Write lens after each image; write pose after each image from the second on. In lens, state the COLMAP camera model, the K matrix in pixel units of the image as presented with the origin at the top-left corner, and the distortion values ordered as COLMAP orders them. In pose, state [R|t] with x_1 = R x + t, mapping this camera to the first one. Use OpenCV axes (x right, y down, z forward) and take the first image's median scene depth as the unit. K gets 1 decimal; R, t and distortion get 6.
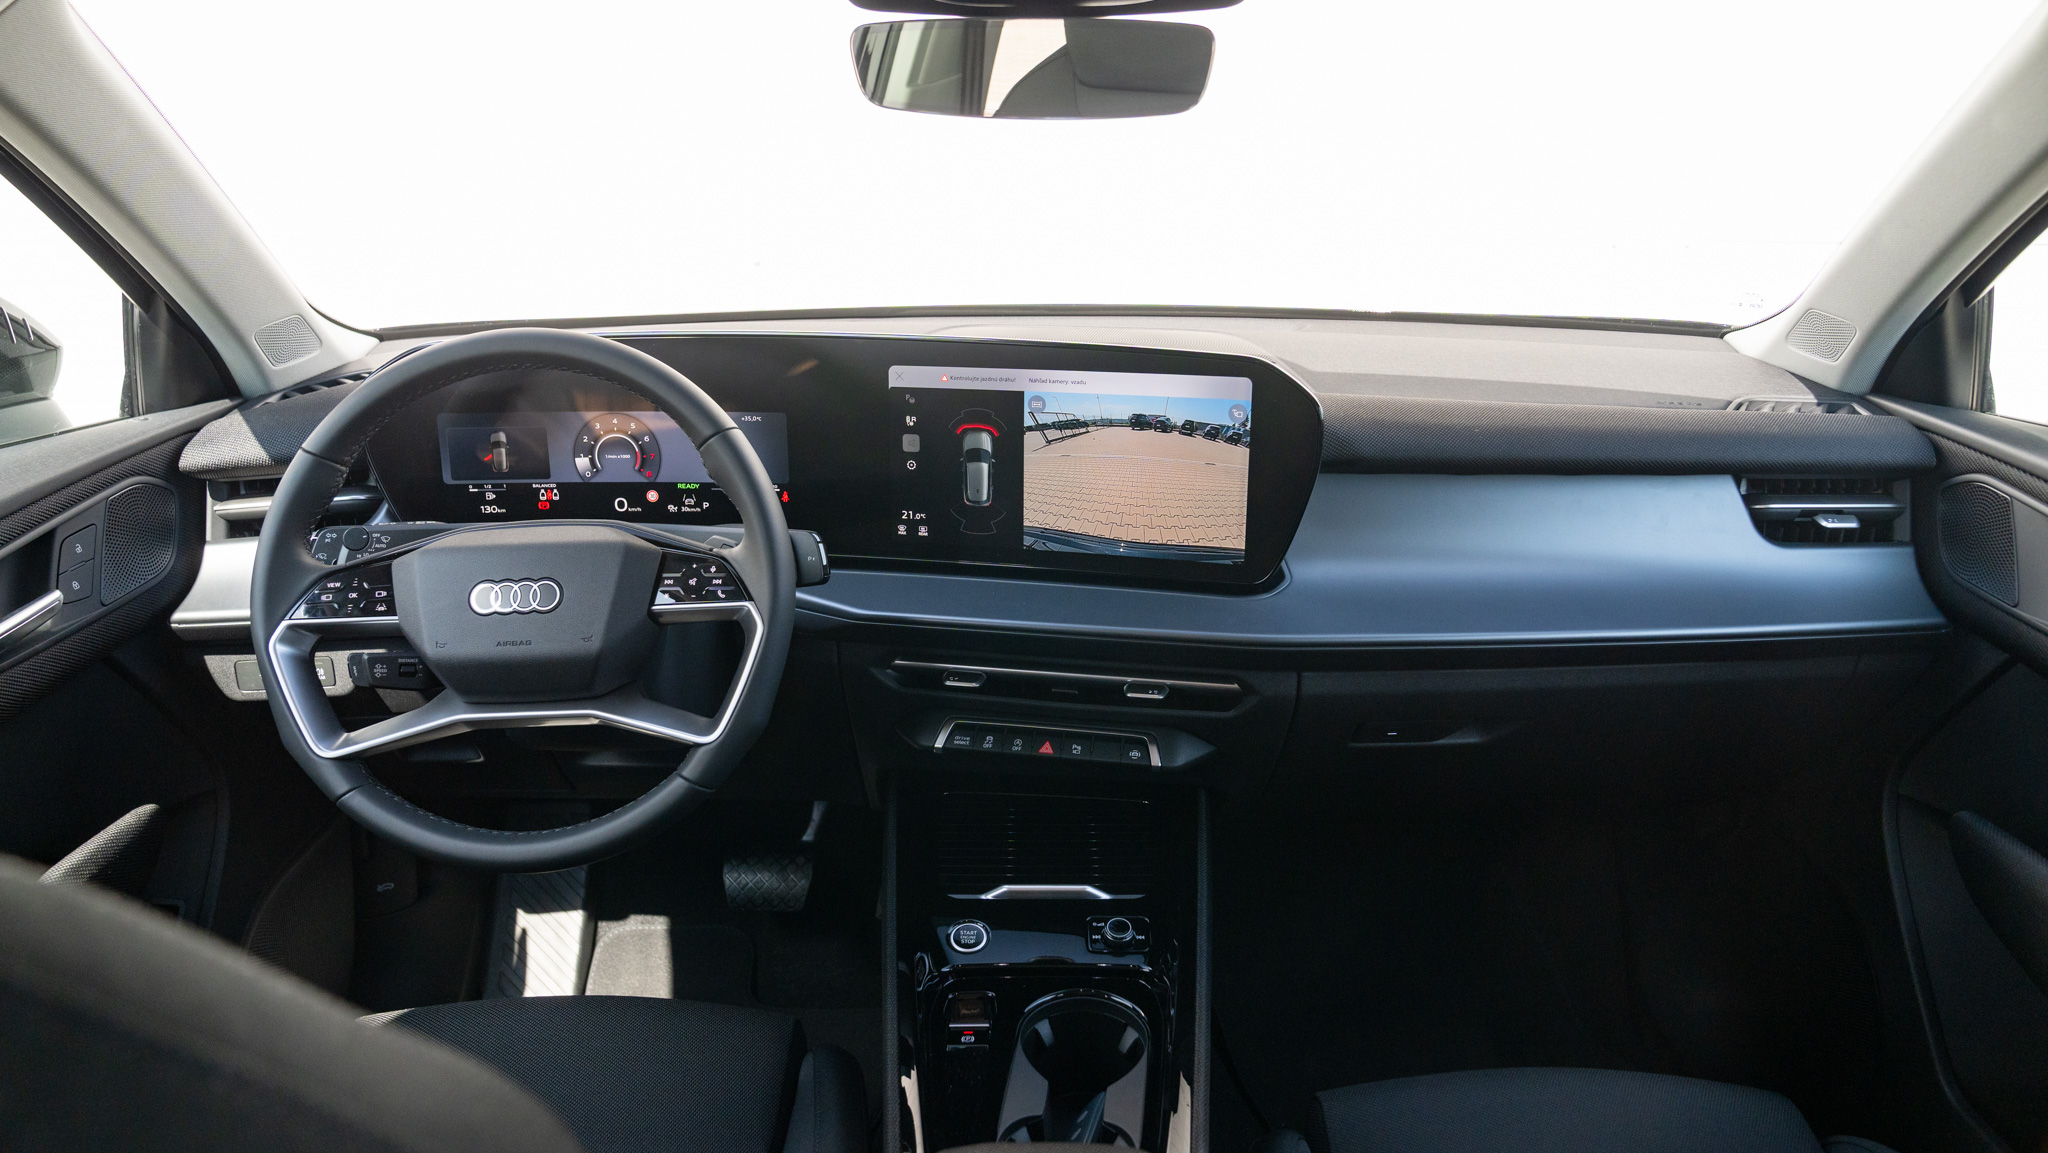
lens RADIAL K [[1393.1, 0, 1021.2], [0, 1393.1, 572.2], [0, 0, 1]] dist [-0.009452, 0.007411]
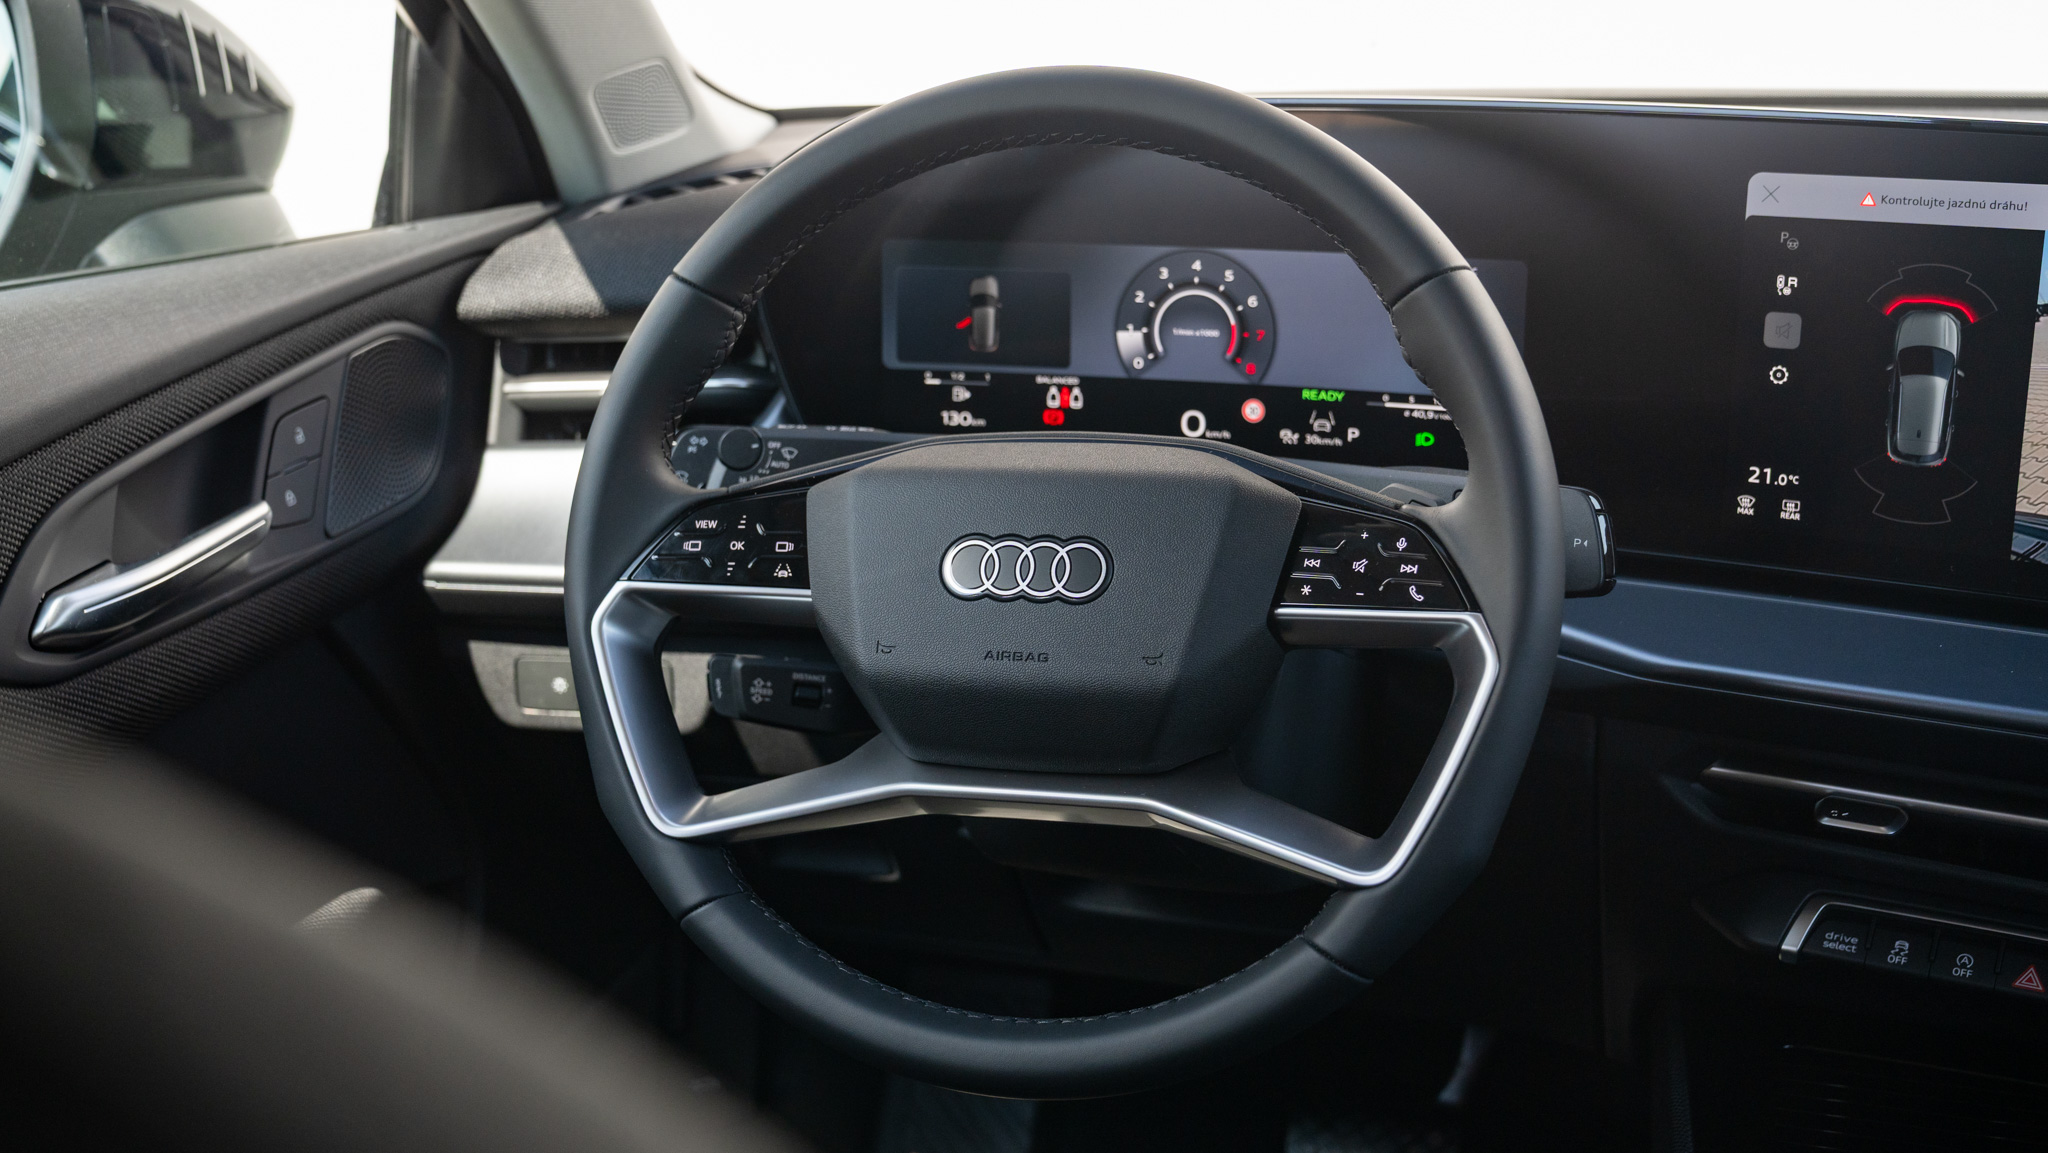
lens RADIAL K [[2455.9, 0, 1025.0], [0, 2455.9, 569.4], [0, 0, 1]] dist [0.006674, 0.007227]
pose [[0.956426, 0.073656, -0.282533, -0.085765], [-0.080325, 0.996696, -0.012079, 0.024767], [0.280709, 0.034247, 0.959182, 0.092129]]
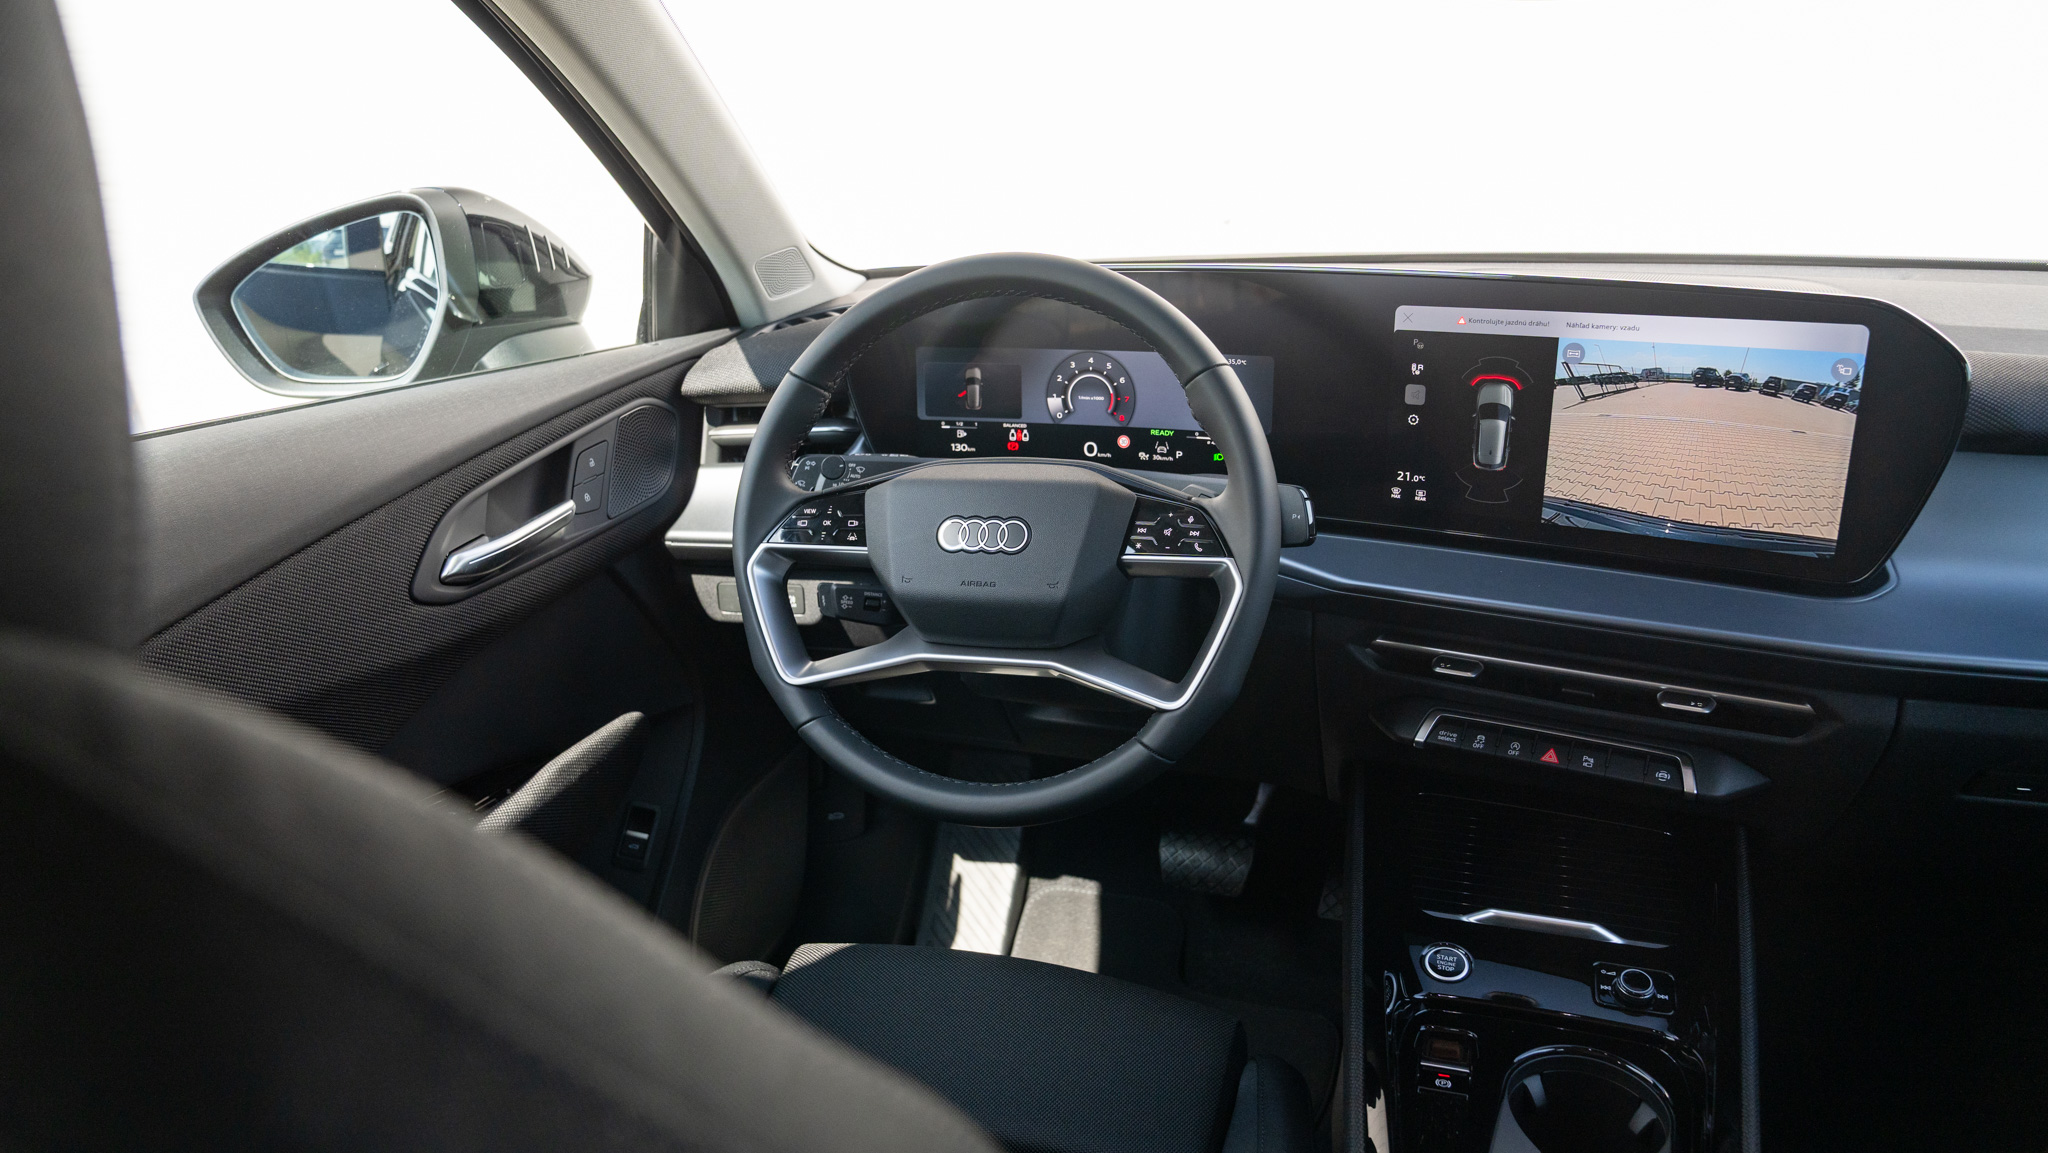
lens RADIAL K [[1393.1, 0, 1021.2], [0, 1393.1, 572.2], [0, 0, 1]] dist [-0.009452, 0.007411]
pose [[0.950690, 0.075239, -0.300877, -0.043764], [-0.069957, 0.997148, 0.028306, 0.012101], [0.302148, -0.005862, 0.953243, 0.087942]]
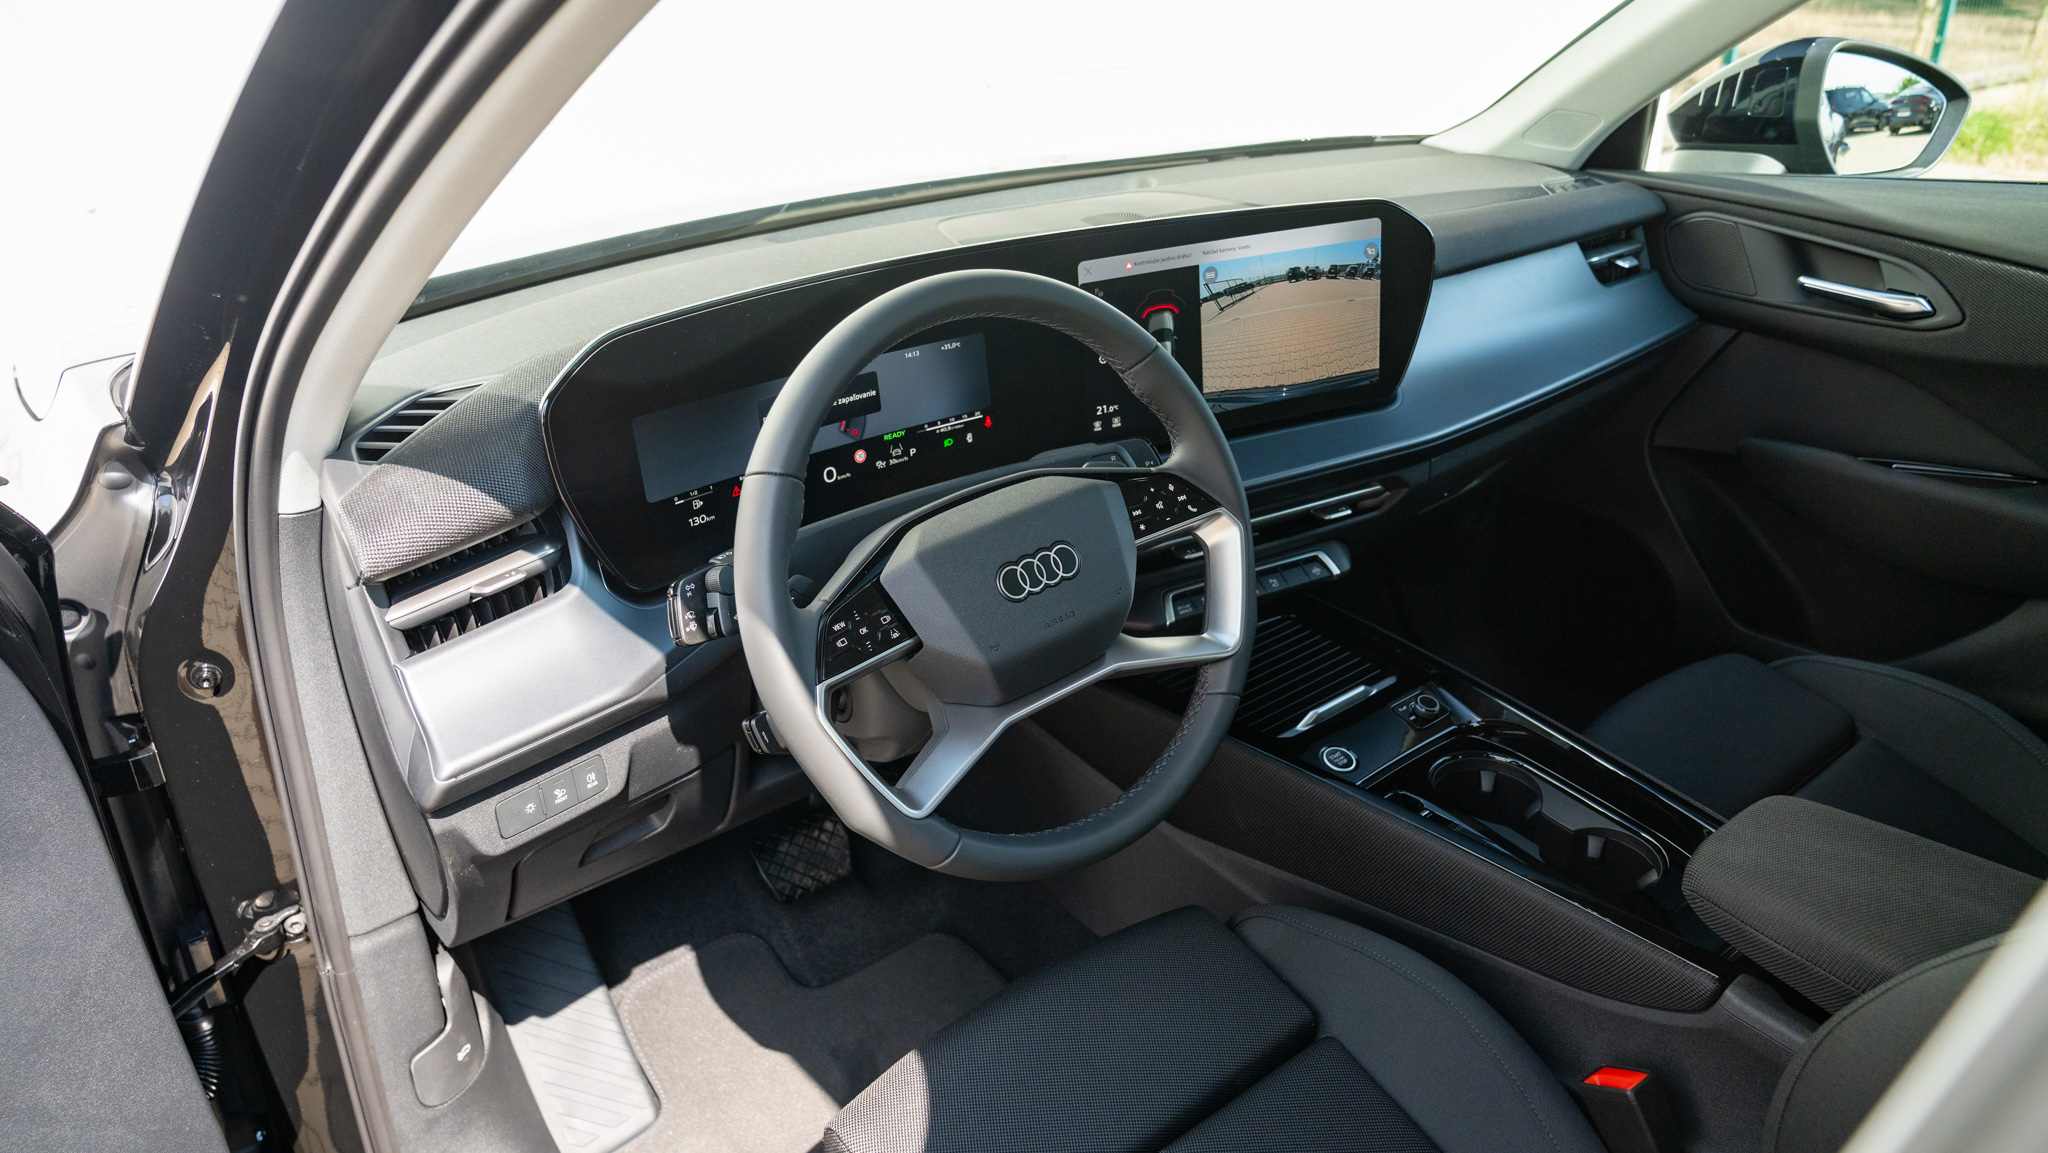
lens RADIAL K [[1393.1, 0, 1021.2], [0, 1393.1, 572.2], [0, 0, 1]] dist [-0.009452, 0.007411]
pose [[0.762627, -0.289589, 0.578393, -0.765699], [0.234179, 0.957136, 0.170447, -0.118142], [-0.602960, 0.005460, 0.797753, 0.250540]]
